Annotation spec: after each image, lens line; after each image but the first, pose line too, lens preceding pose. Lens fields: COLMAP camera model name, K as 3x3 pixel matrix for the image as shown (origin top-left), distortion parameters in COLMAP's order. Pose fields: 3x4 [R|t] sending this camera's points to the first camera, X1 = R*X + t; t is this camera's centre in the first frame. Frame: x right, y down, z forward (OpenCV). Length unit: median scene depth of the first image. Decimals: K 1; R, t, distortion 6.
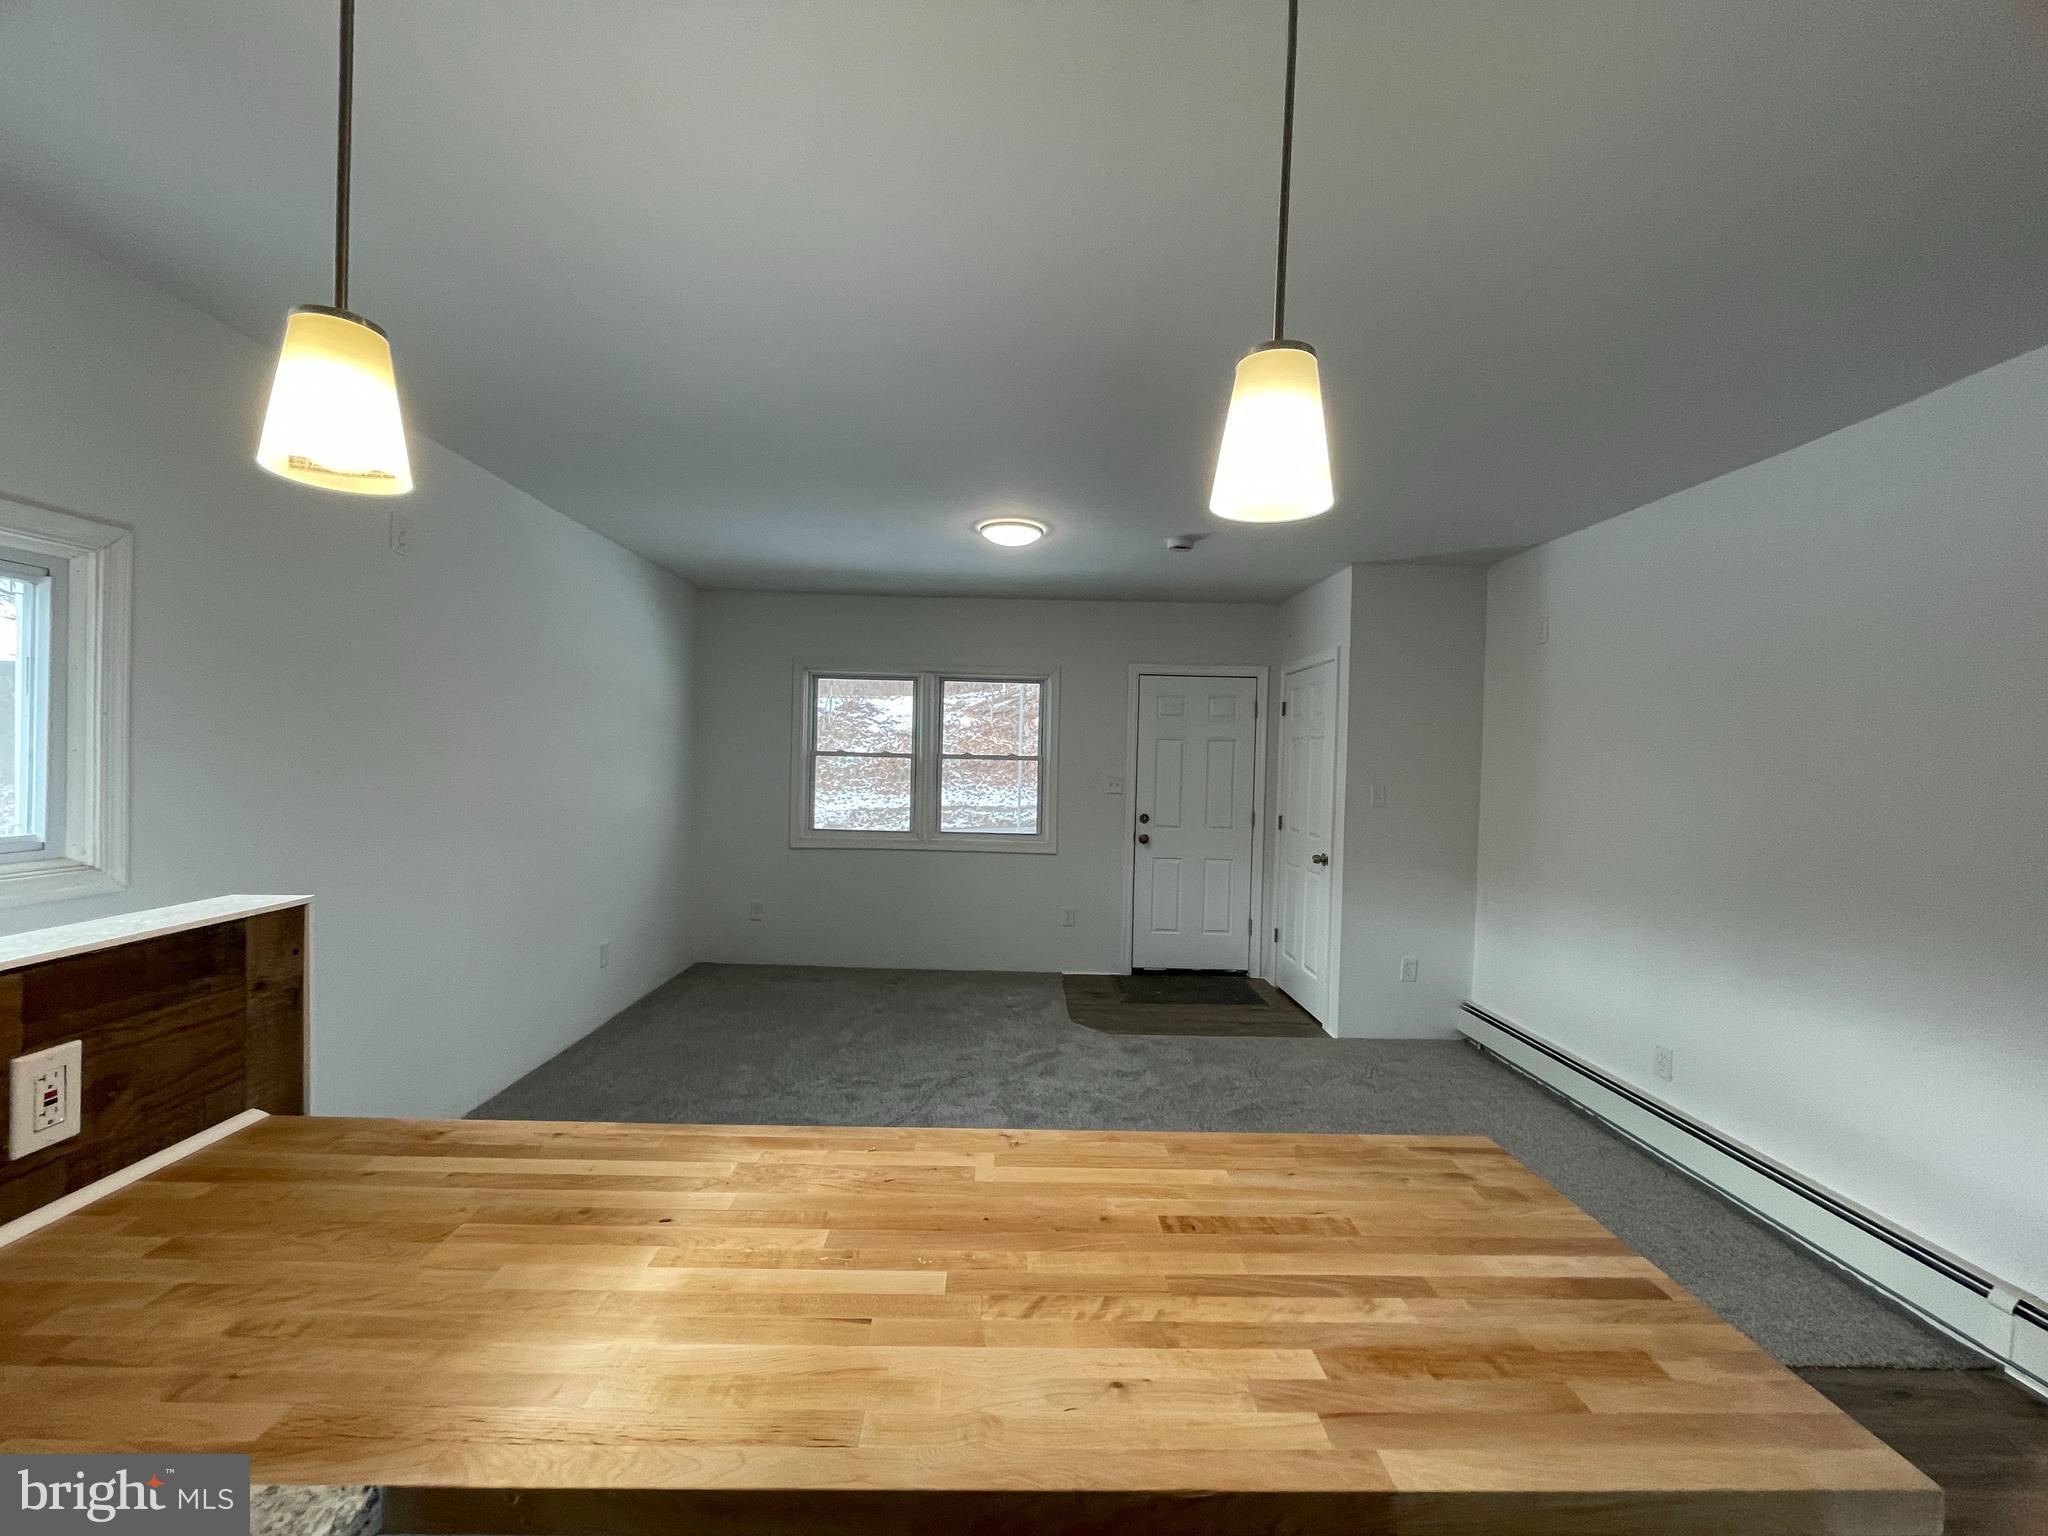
lens RADIAL K [[835.9, 0, 1017.9], [0, 835.9, 771.1], [0, 0, 1]] dist [-0.002136, -0.000968]
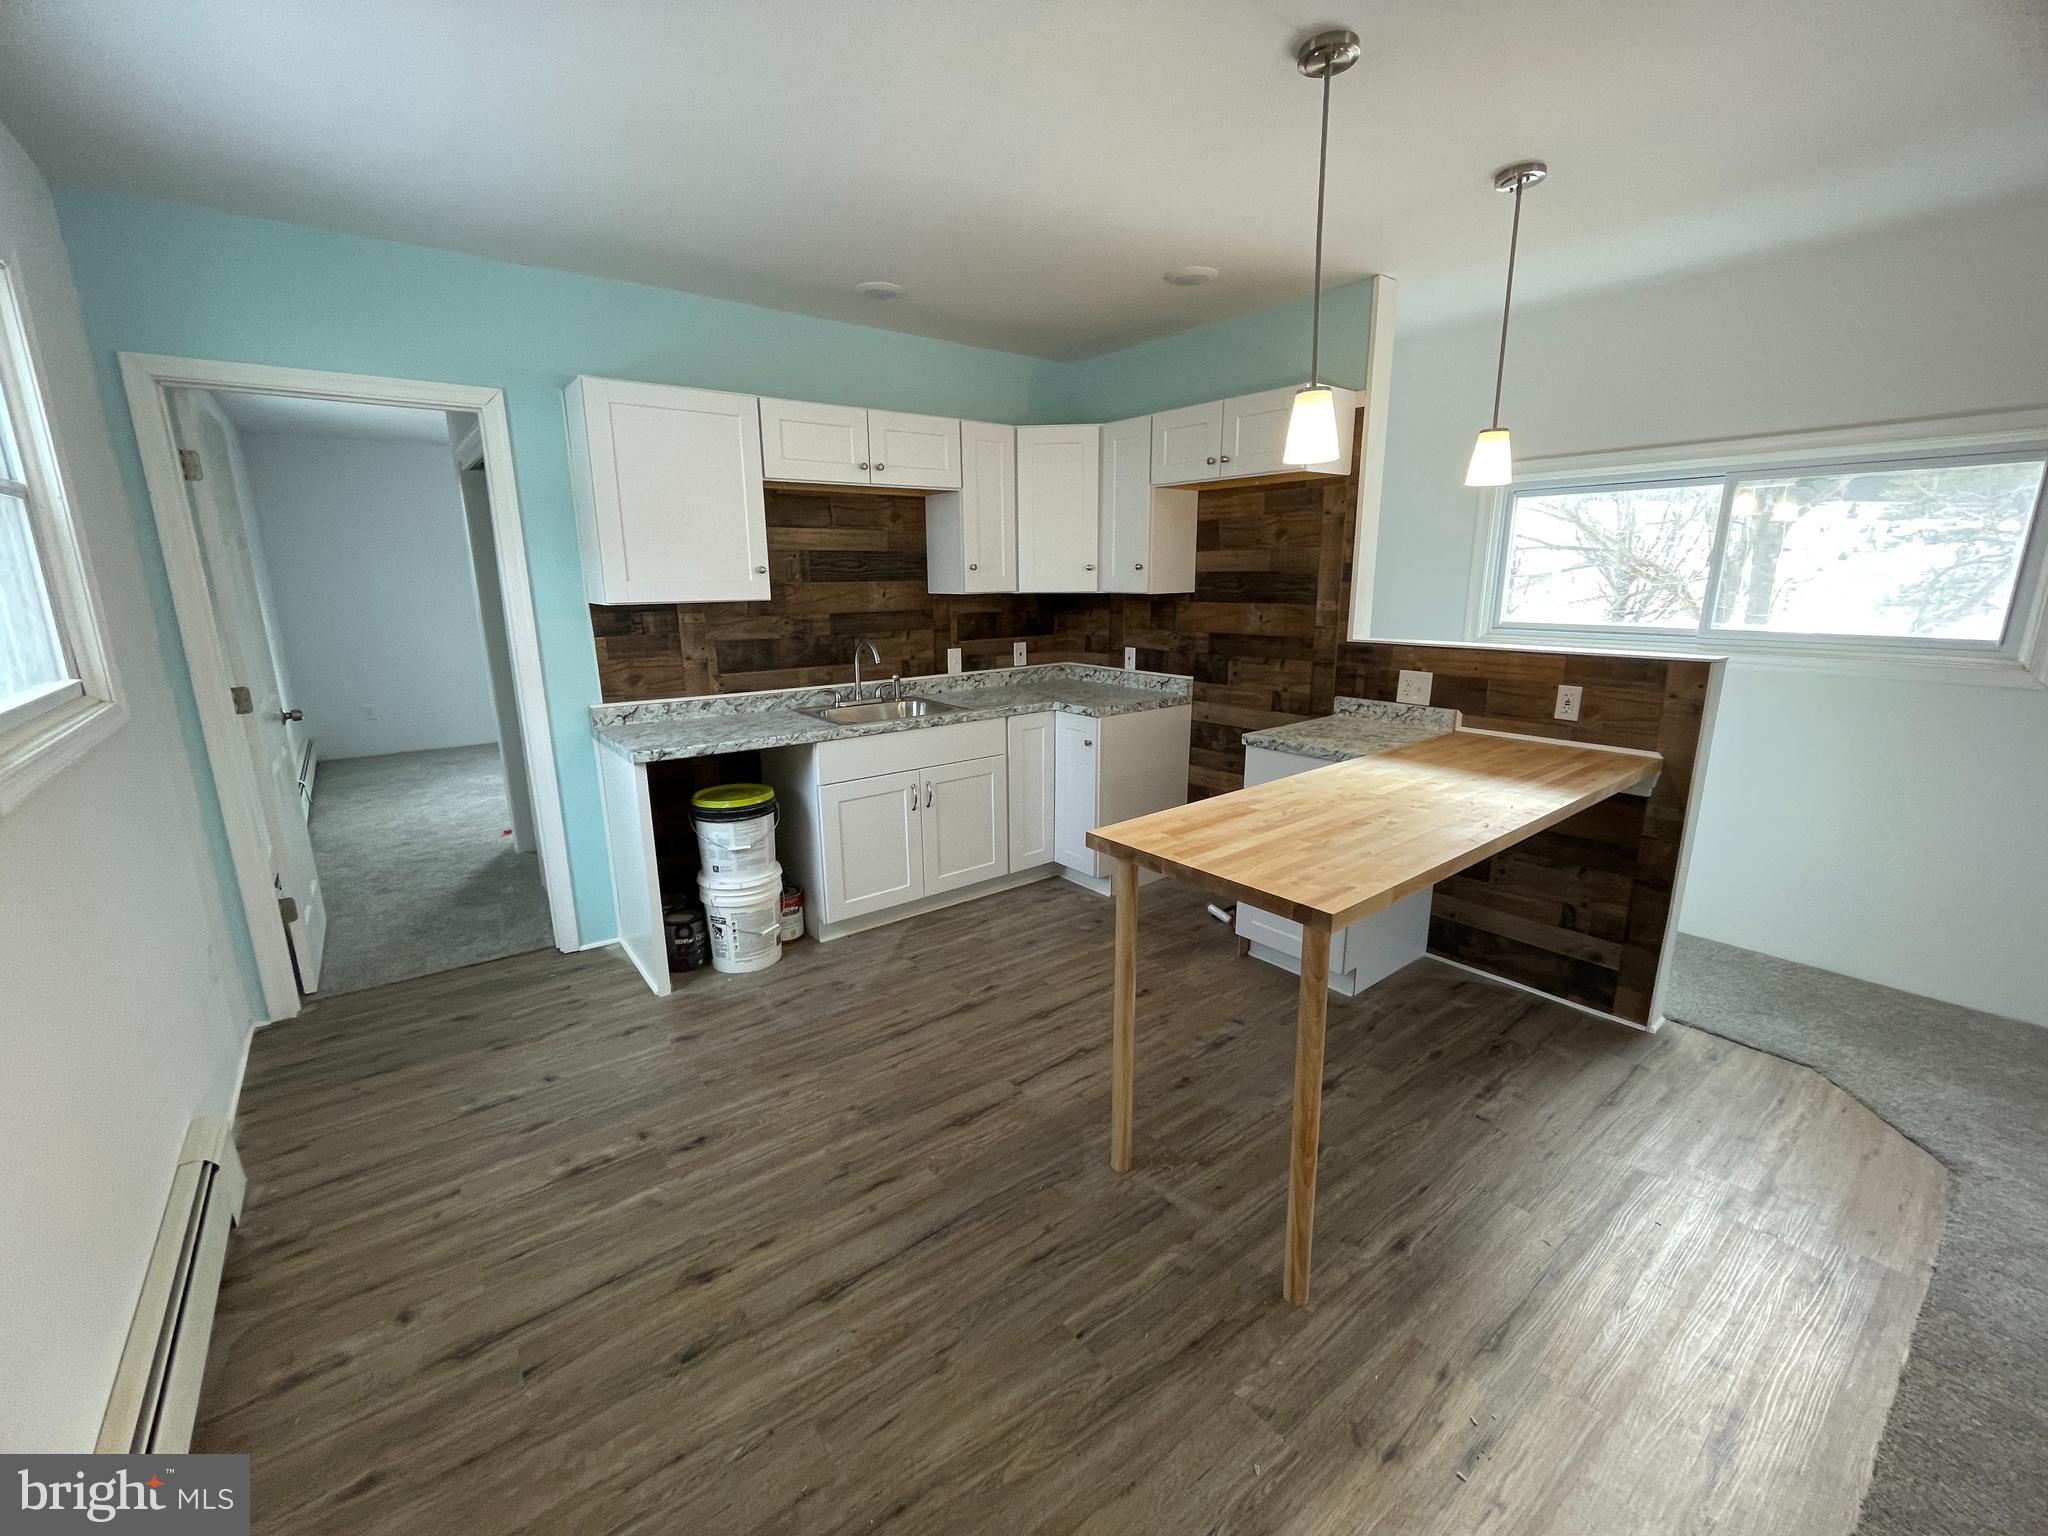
lens RADIAL K [[835.9, 0, 1021.2], [0, 835.9, 766.3], [0, 0, 1]] dist [-0.002136, -0.000968]
pose [[-0.796983, 0.118904, -0.592182, 1.784878], [-0.021072, 0.974361, 0.224001, -0.000272], [0.603634, 0.191003, -0.774044, 1.835652]]
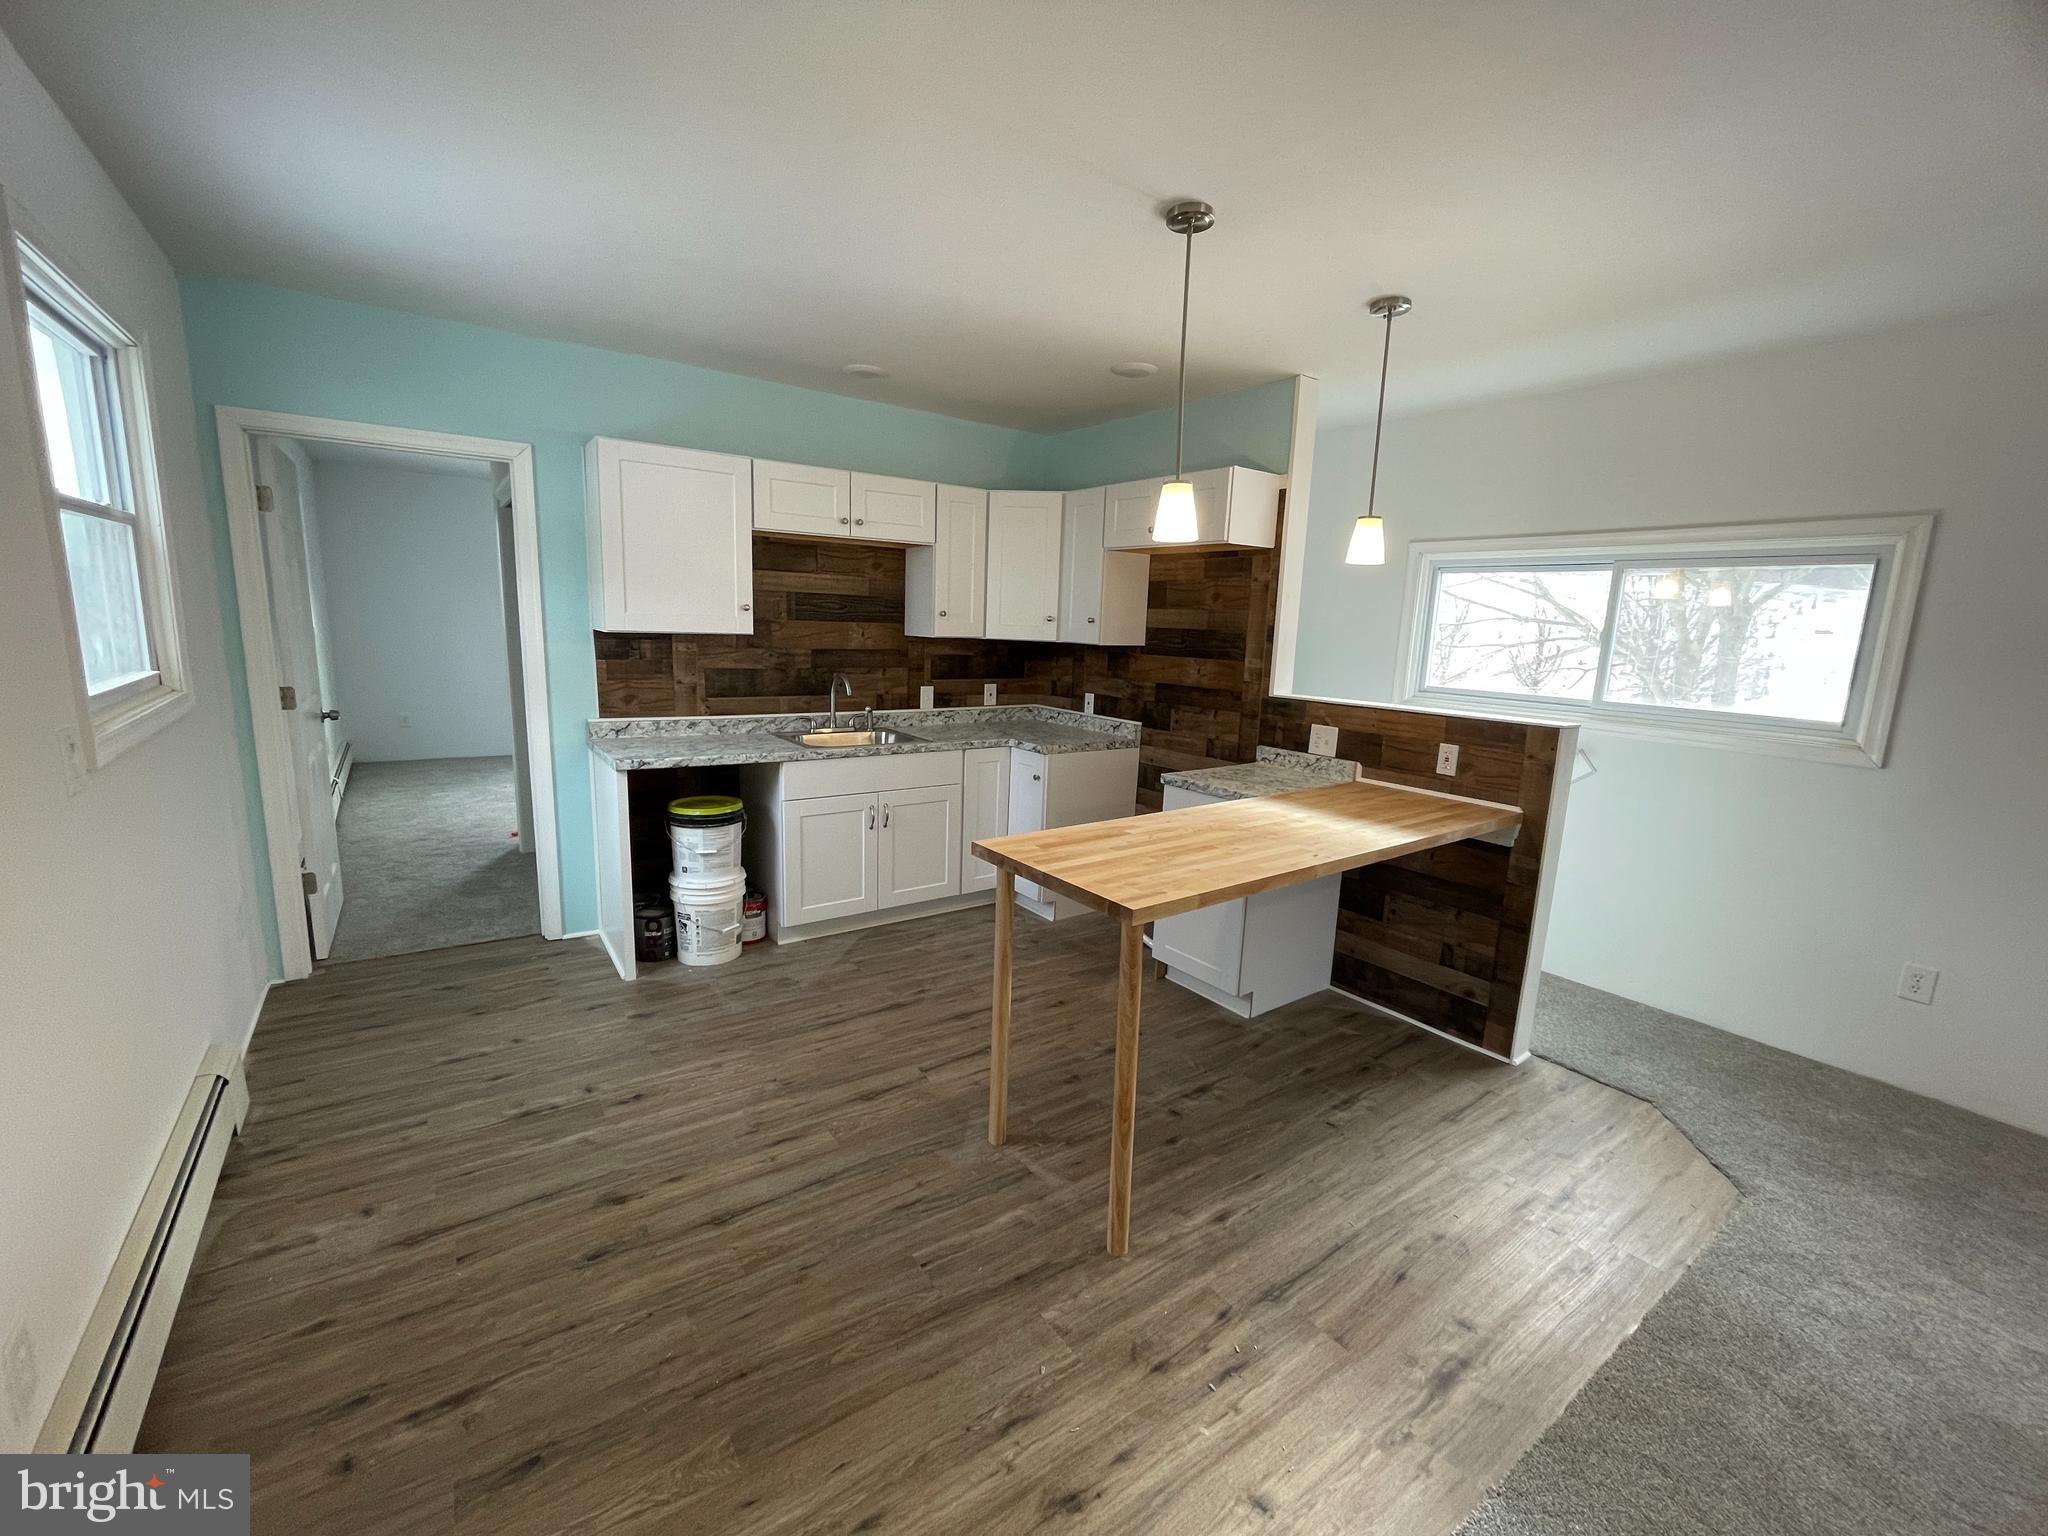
lens RADIAL K [[835.9, 0, 1020.3], [0, 835.9, 767.0], [0, 0, 1]] dist [-0.002136, -0.000968]
pose [[-0.818630, 0.045850, -0.572488, 1.729945], [-0.066689, 0.982476, 0.174049, -0.023973], [0.570436, 0.180661, -0.801227, 2.269319]]
